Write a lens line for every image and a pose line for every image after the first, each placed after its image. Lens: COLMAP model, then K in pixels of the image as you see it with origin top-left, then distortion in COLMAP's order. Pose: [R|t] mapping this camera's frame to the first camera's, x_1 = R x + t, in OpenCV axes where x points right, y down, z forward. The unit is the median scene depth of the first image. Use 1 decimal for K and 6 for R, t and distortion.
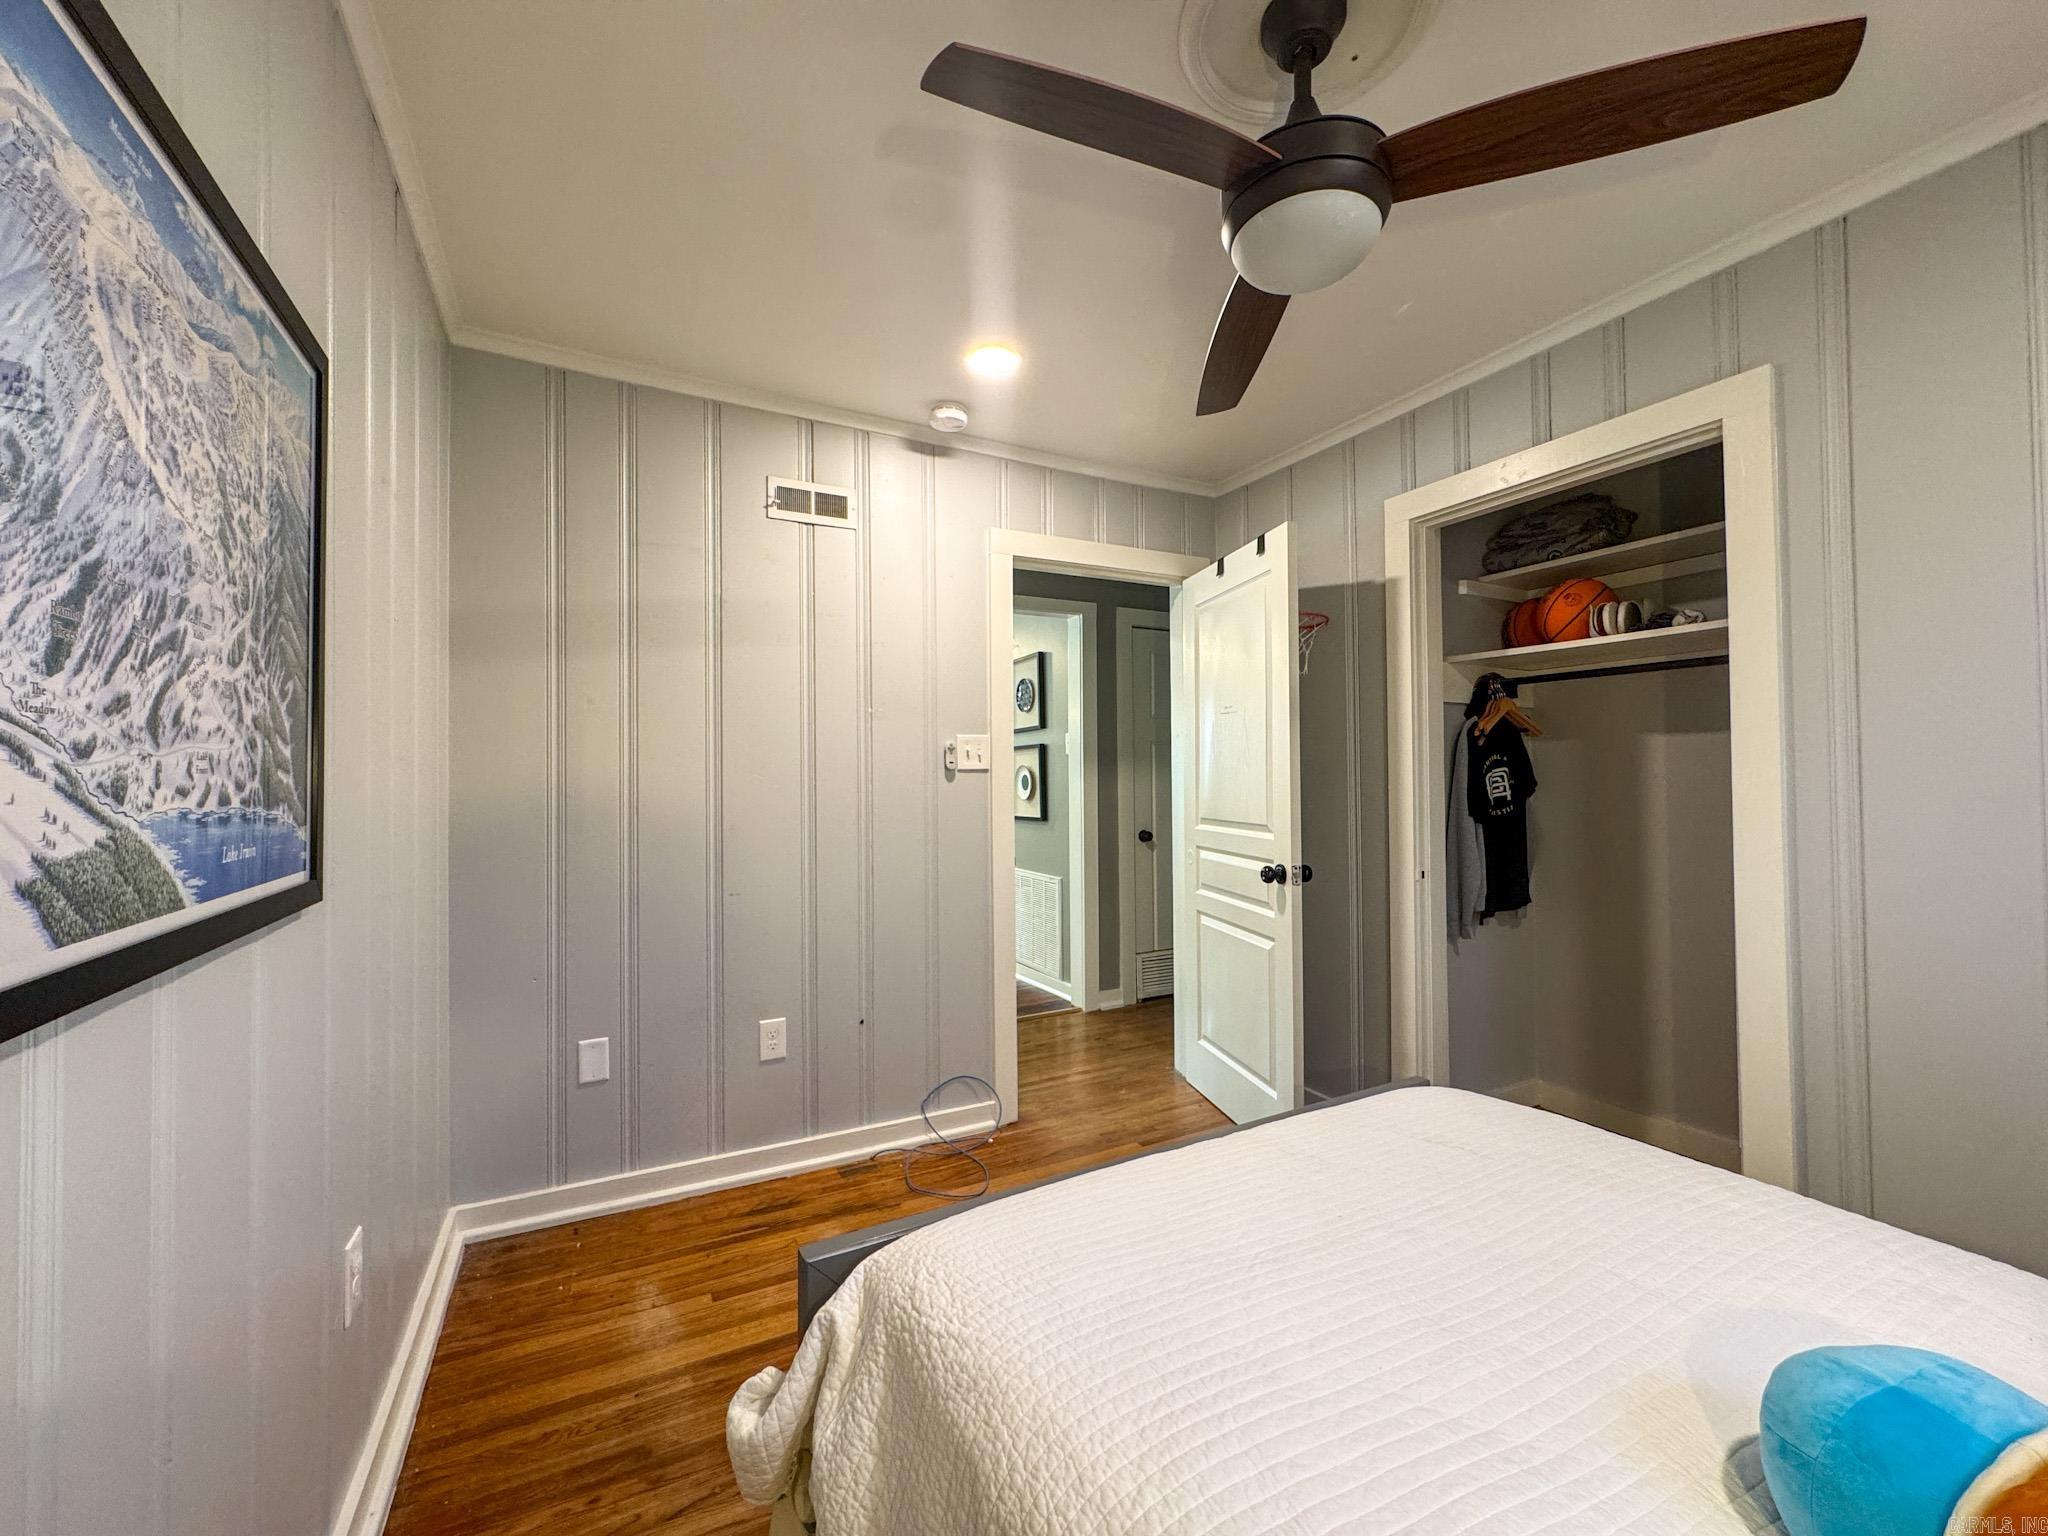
lens RADIAL K [[817.1, 0, 1020.4], [0, 817.1, 770.6], [0, 0, 1]] dist [-0.001171, -0.000032]
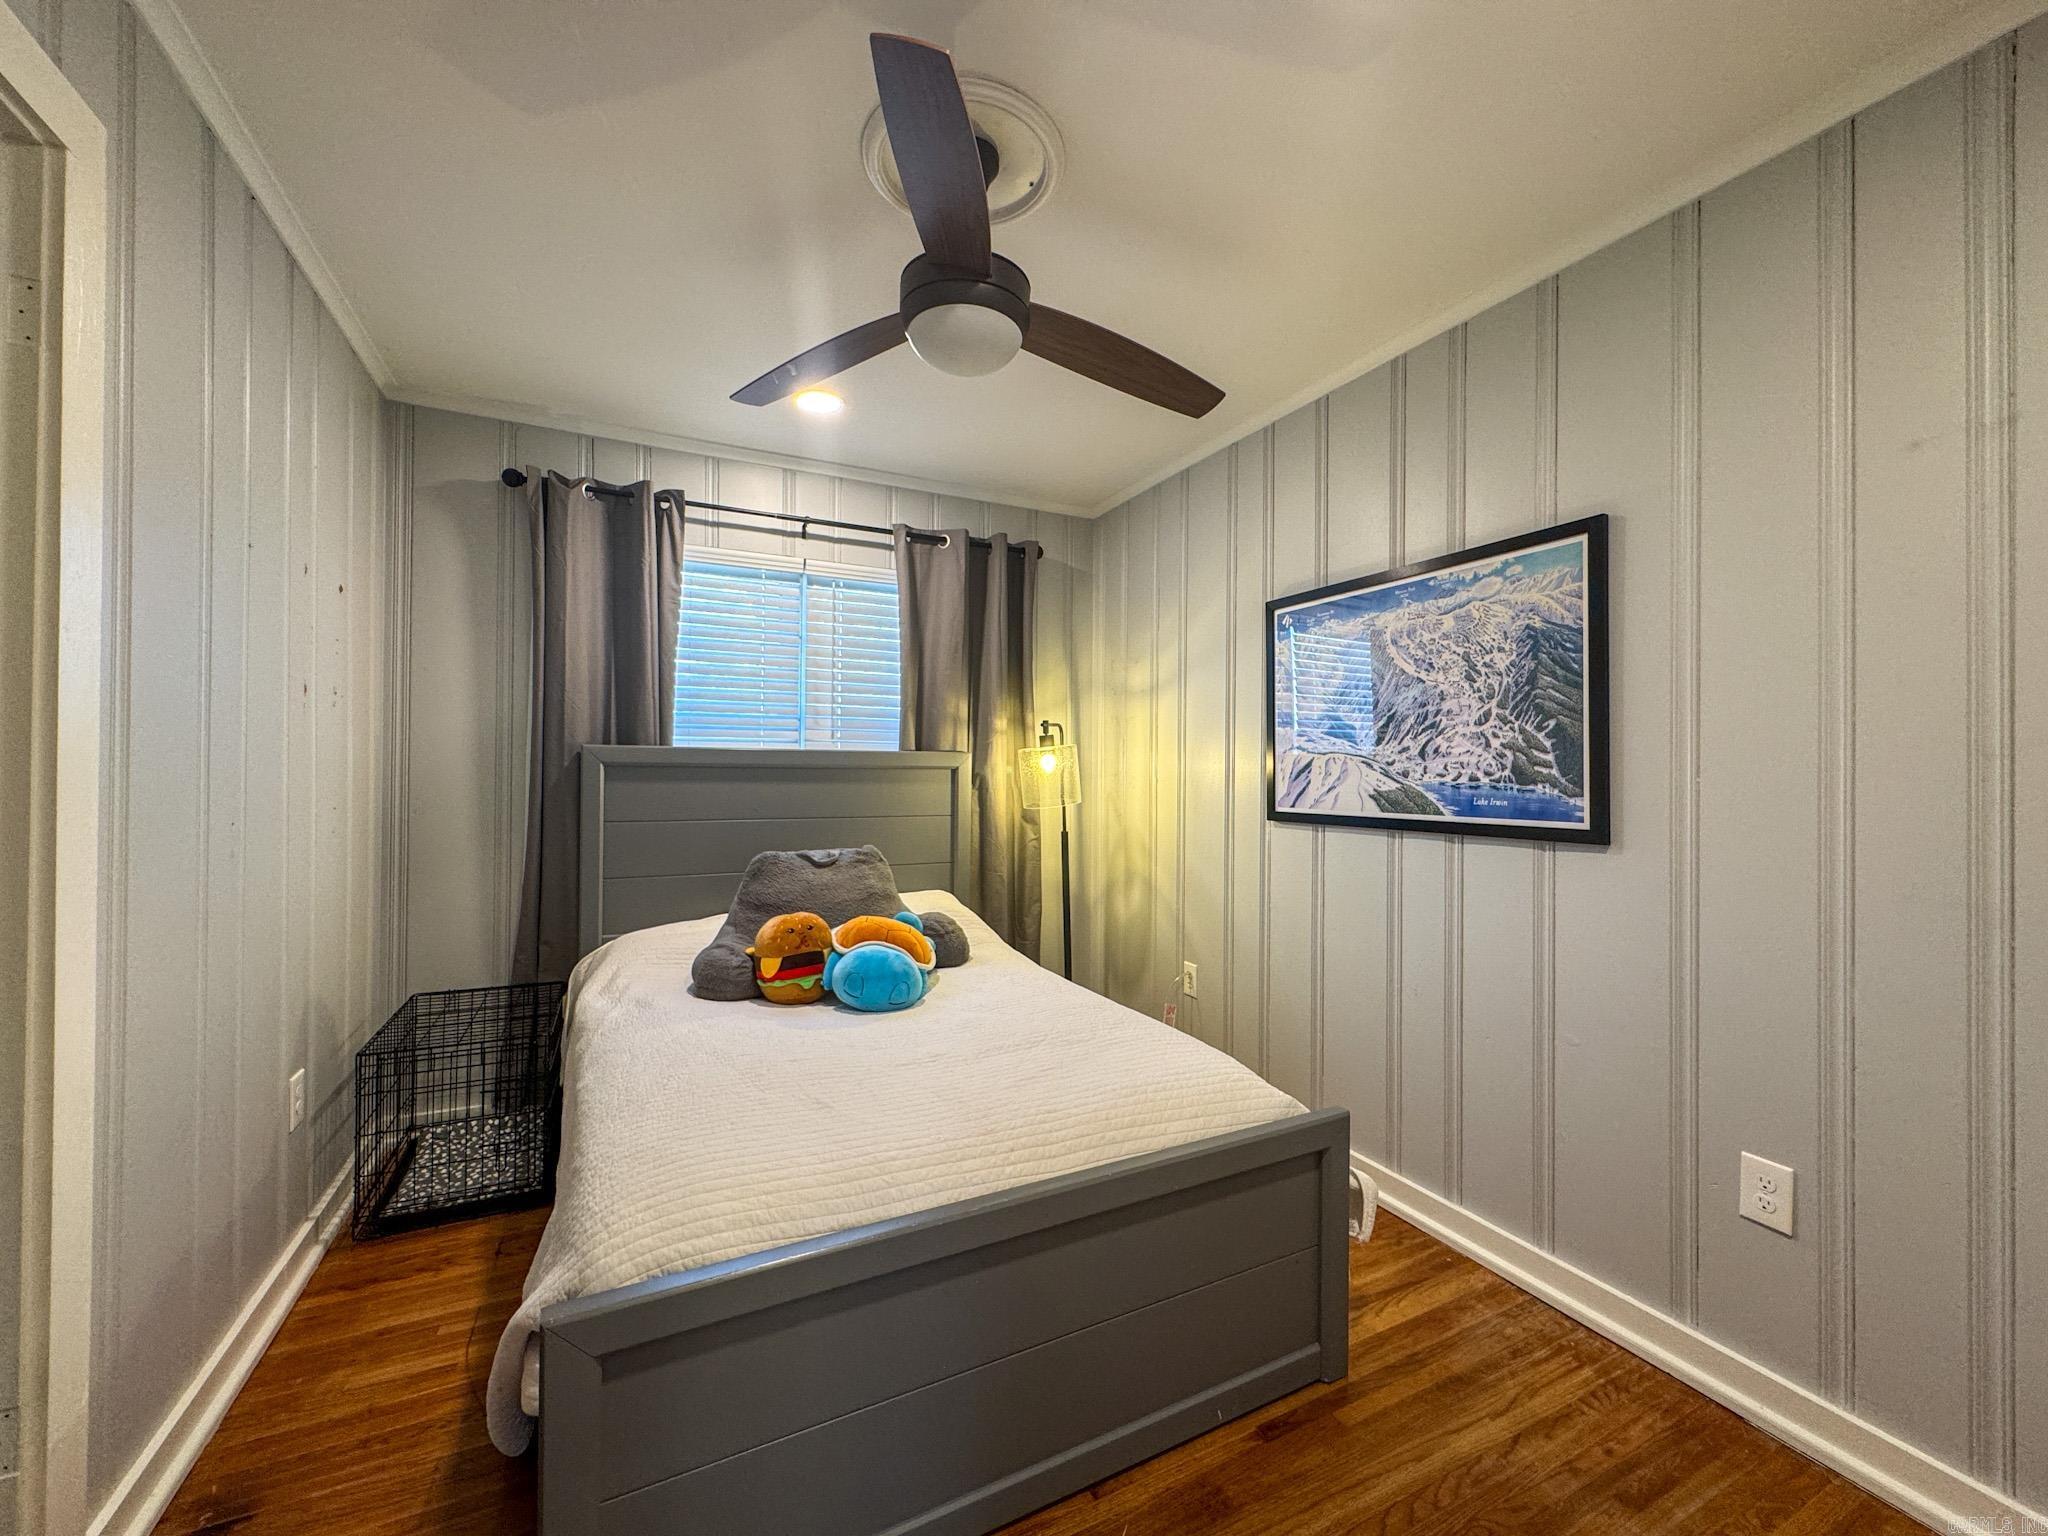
lens RADIAL K [[817.1, 0, 1026.6], [0, 817.1, 770.8], [0, 0, 1]] dist [-0.001171, -0.000032]
pose [[-0.999945, -0.006973, 0.007813, 0.482435], [-0.007083, 0.999874, -0.014218, 0.068951], [-0.007713, -0.014272, -0.999868, 4.365640]]
